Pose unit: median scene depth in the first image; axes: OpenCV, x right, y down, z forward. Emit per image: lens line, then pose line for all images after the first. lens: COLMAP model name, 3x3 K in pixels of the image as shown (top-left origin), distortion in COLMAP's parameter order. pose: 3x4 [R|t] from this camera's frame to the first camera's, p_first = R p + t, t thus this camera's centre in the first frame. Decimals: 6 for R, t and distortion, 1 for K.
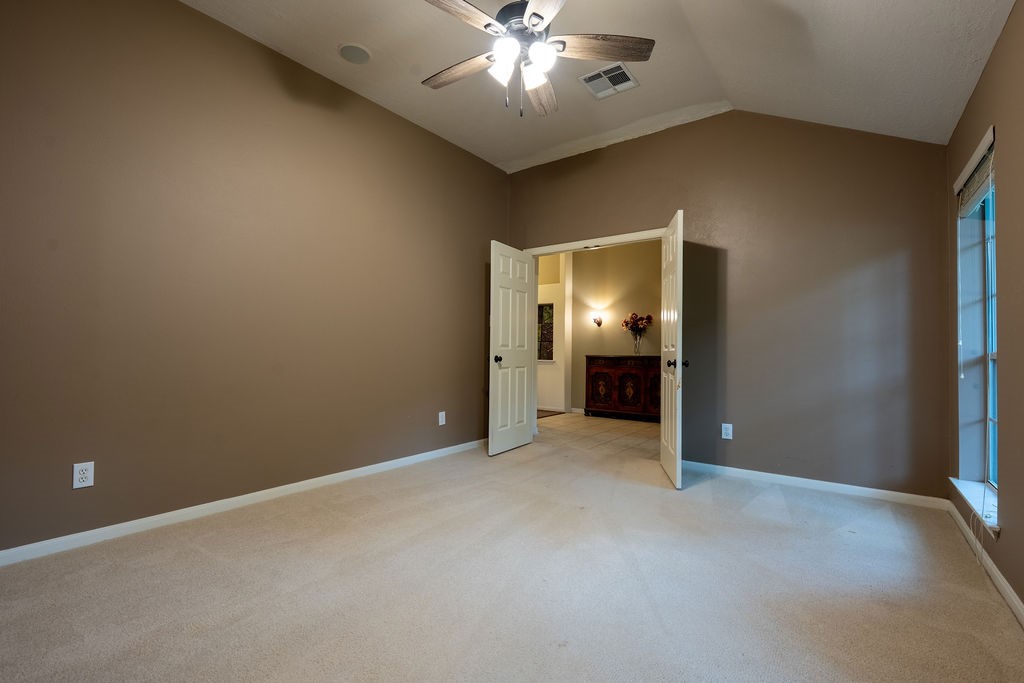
lens RADIAL K [[459.6, 0, 513.3], [0, 459.6, 340.6], [0, 0, 1]] dist [-0.000968, 0.000332]
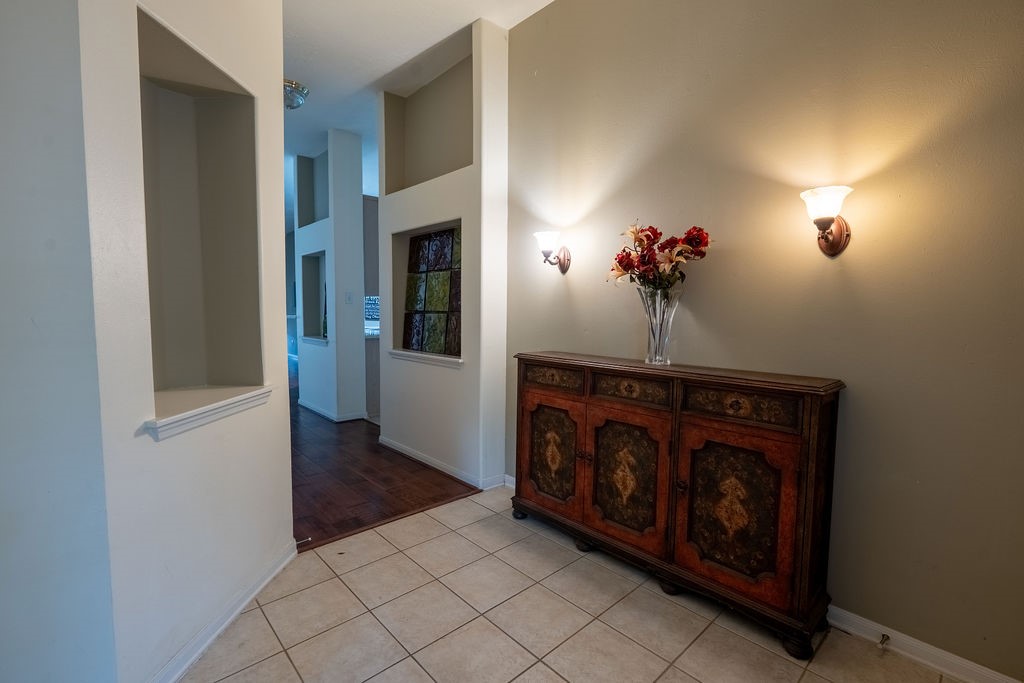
lens RADIAL K [[459.6, 0, 513.3], [0, 459.6, 340.6], [0, 0, 1]] dist [-0.000968, 0.000332]
pose [[0.982630, 0.013573, -0.185076, 0.232519], [0.003324, 0.995874, 0.090685, -0.011829], [0.185543, -0.089725, 0.978531, 0.679377]]
